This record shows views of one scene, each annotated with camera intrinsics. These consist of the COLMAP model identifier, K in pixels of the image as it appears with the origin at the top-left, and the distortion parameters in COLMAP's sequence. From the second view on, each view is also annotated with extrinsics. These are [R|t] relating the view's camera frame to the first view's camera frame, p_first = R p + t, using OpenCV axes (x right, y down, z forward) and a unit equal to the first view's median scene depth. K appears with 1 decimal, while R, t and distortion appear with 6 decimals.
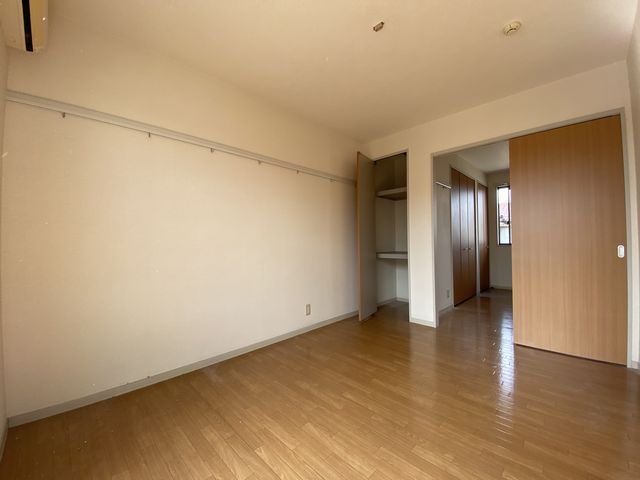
lens RADIAL K [[261.1, 0, 317.1], [0, 261.1, 238.9], [0, 0, 1]] dist [-0.009092, -0.004954]
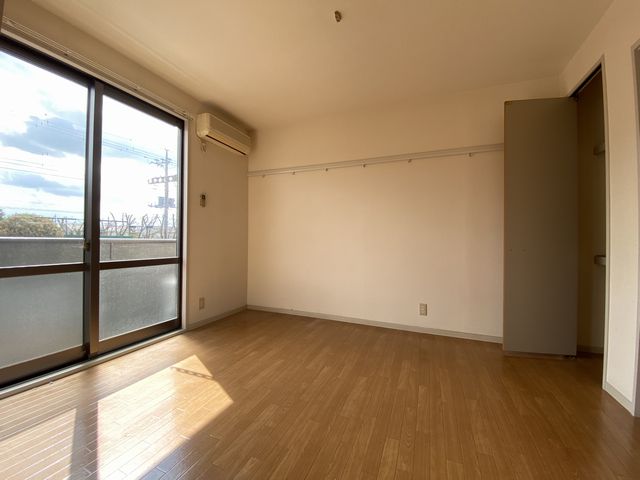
lens RADIAL K [[261.1, 0, 324.5], [0, 261.1, 235.9], [0, 0, 1]] dist [-0.009092, -0.004954]
pose [[0.376778, -0.014826, -0.926185, 1.042617], [-0.003305, 0.999844, -0.017350, 0.059776], [0.926298, 0.009598, 0.376670, 0.525414]]
